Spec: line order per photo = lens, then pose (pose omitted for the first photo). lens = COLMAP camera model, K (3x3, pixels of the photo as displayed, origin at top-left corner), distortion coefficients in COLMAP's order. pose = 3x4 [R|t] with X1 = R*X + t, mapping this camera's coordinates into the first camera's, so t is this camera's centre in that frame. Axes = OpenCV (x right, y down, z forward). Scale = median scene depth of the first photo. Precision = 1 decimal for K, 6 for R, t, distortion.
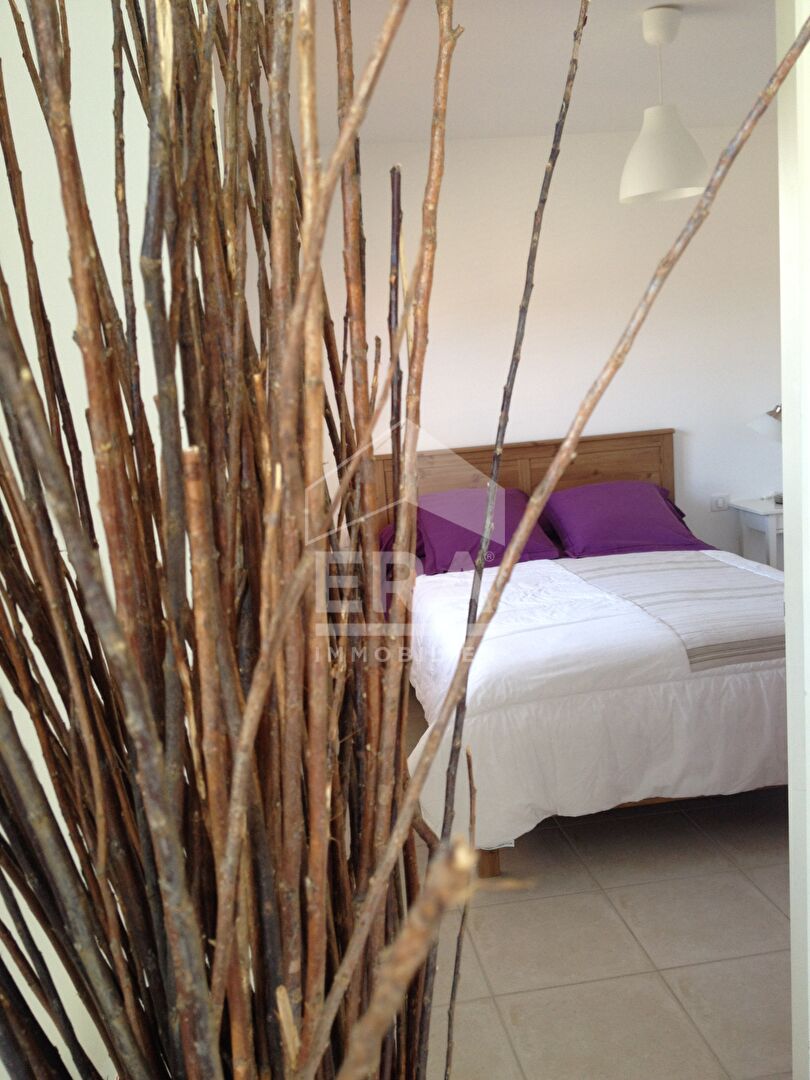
lens RADIAL K [[1017.0, 0, 405.0], [0, 1017.0, 540.0], [0, 0, 1]] dist [0.152245, -0.309440]
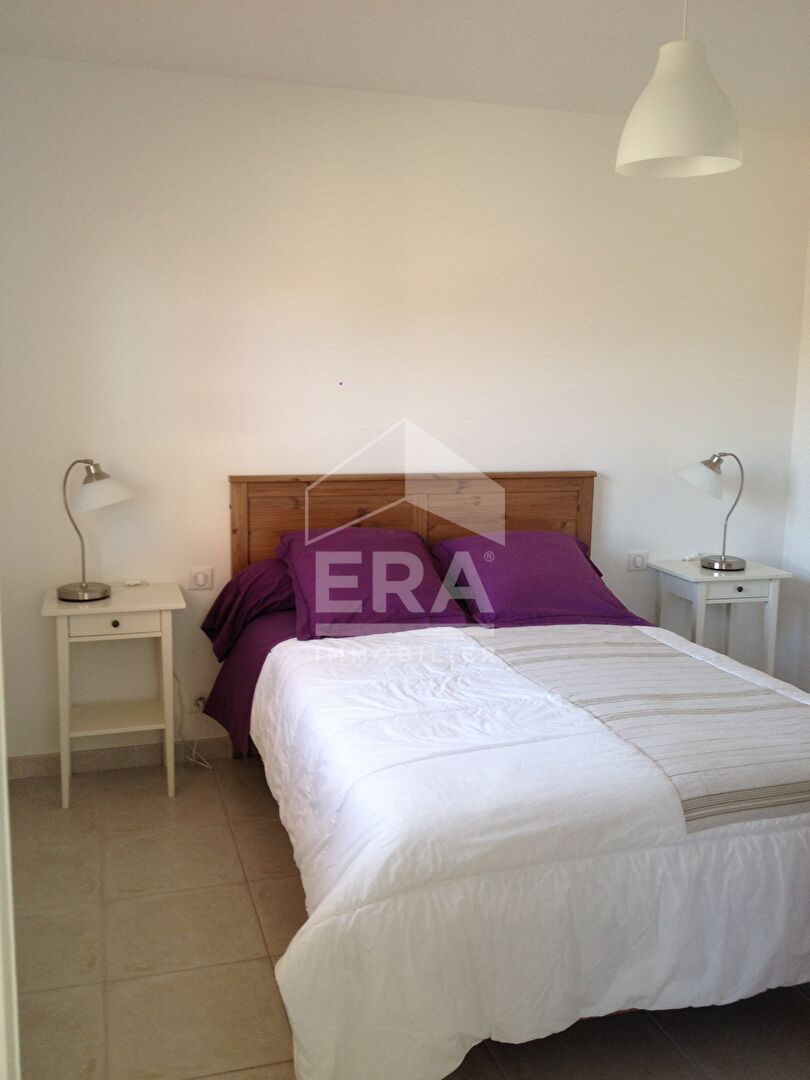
lens RADIAL K [[1017.0, 0, 405.0], [0, 1017.0, 540.0], [0, 0, 1]] dist [0.152245, -0.309440]
pose [[0.984859, 0.066871, 0.159941, -0.038373], [-0.065348, 0.997753, -0.014767, -0.047480], [-0.160570, 0.004092, 0.987016, 0.312668]]
